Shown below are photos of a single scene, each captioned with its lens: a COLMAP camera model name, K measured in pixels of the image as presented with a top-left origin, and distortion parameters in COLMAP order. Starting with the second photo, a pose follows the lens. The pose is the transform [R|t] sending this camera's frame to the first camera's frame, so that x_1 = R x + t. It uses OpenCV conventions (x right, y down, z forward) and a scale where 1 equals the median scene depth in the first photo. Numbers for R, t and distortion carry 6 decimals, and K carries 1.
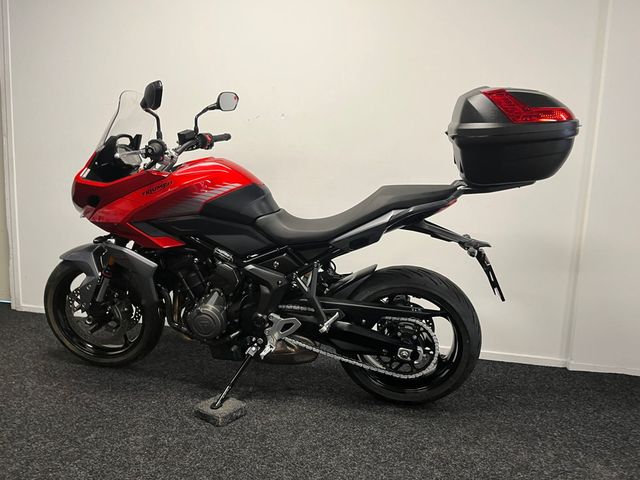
lens RADIAL K [[490.4, 0, 318.3], [0, 490.4, 242.4], [0, 0, 1]] dist [0.063362, -0.086390]
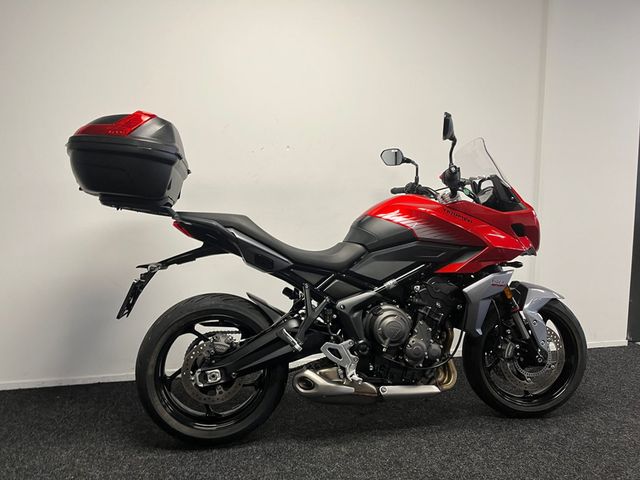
lens RADIAL K [[490.4, 0, 317.2], [0, 490.4, 245.3], [0, 0, 1]] dist [0.063362, -0.086390]
pose [[0.919446, -0.079099, 0.385179, -0.574830], [0.088903, 0.996011, -0.007680, -0.060093], [-0.383035, 0.041305, 0.922810, 0.083033]]
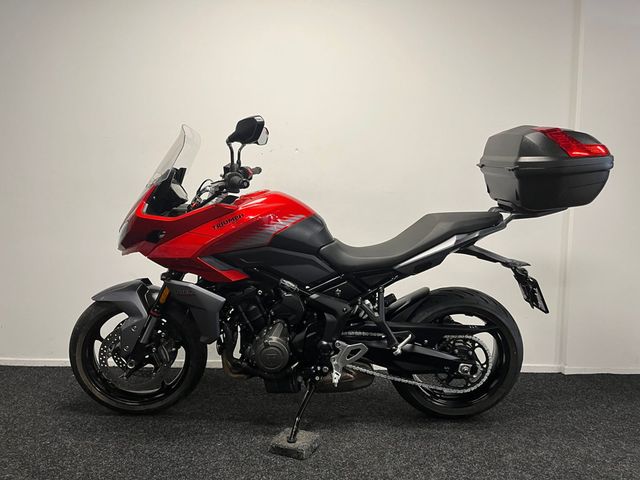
lens RADIAL K [[490.4, 0, 319.0], [0, 490.4, 240.3], [0, 0, 1]] dist [0.063362, -0.086390]
pose [[0.975897, -0.032073, 0.215861, -0.348846], [0.047113, 0.996780, -0.064892, 0.001710], [-0.213084, 0.073497, 0.974266, 0.000281]]
